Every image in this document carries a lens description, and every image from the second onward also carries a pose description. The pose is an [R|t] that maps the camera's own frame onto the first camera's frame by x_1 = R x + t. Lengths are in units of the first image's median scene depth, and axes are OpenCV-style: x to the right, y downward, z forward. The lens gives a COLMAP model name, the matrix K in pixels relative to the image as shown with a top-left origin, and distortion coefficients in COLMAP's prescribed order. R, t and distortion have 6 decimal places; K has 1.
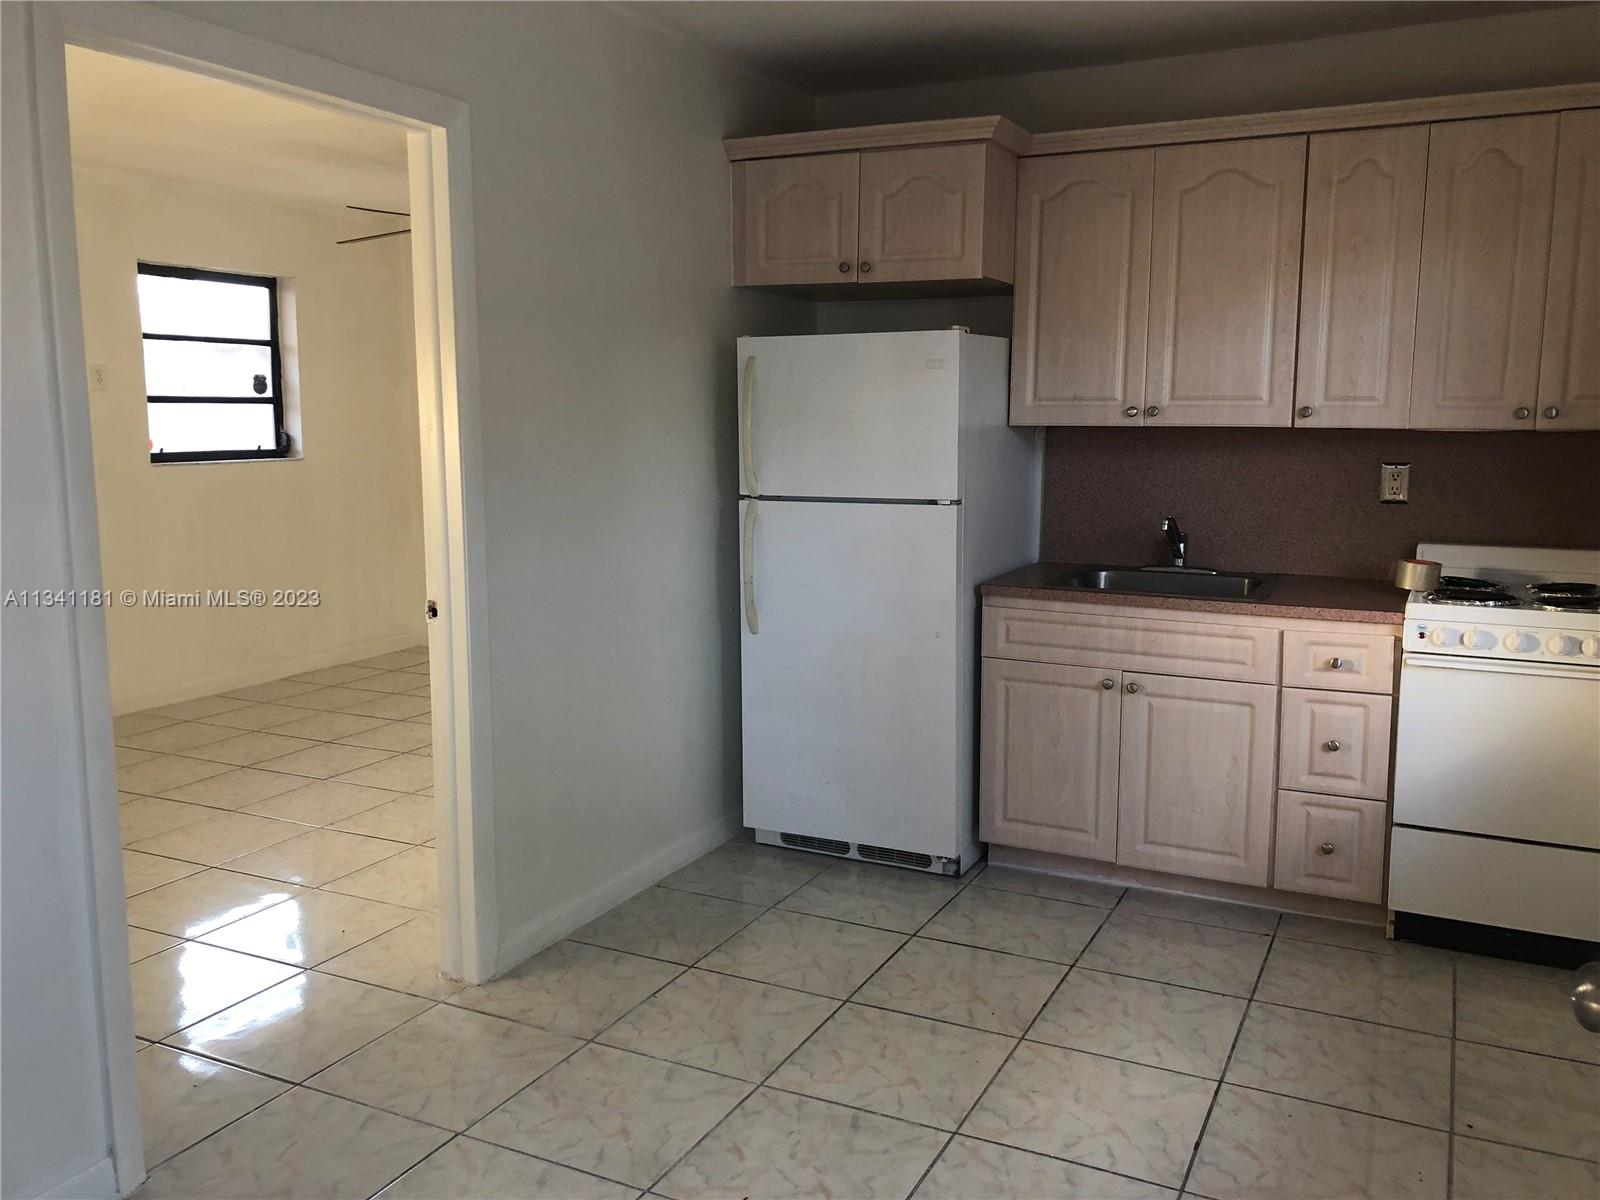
lens RADIAL K [[1300.6, 0, 795.3], [0, 1300.6, 590.6], [0, 0, 1]] dist [-0.005152, 0.008522]
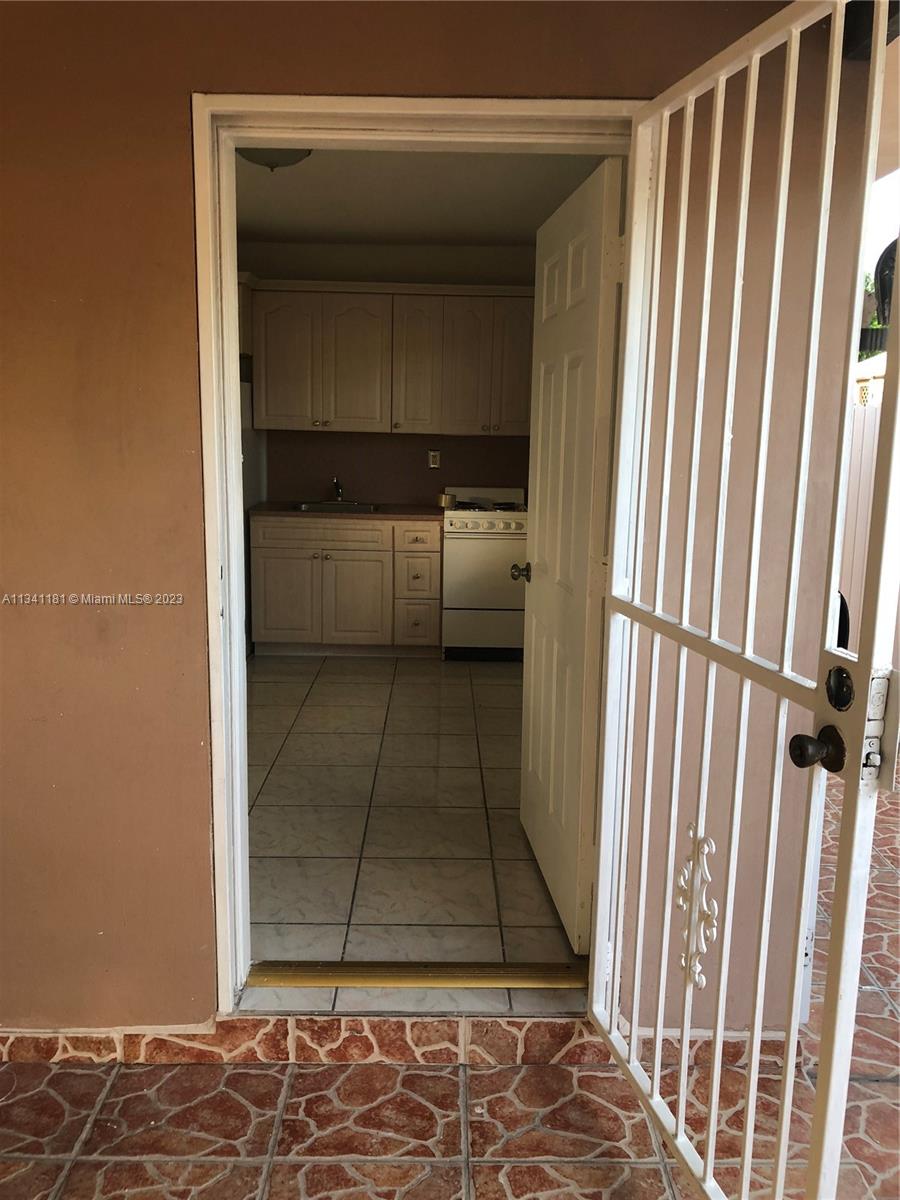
lens RADIAL K [[1030.9, 0, 450.0], [0, 1030.9, 600.0], [0, 0, 1]] dist [0.067362, -0.002884]
pose [[0.886756, -0.059482, 0.458395, -0.340147], [0.040126, 0.997848, 0.051859, 0.067141], [-0.460493, -0.027593, 0.887234, -0.581873]]
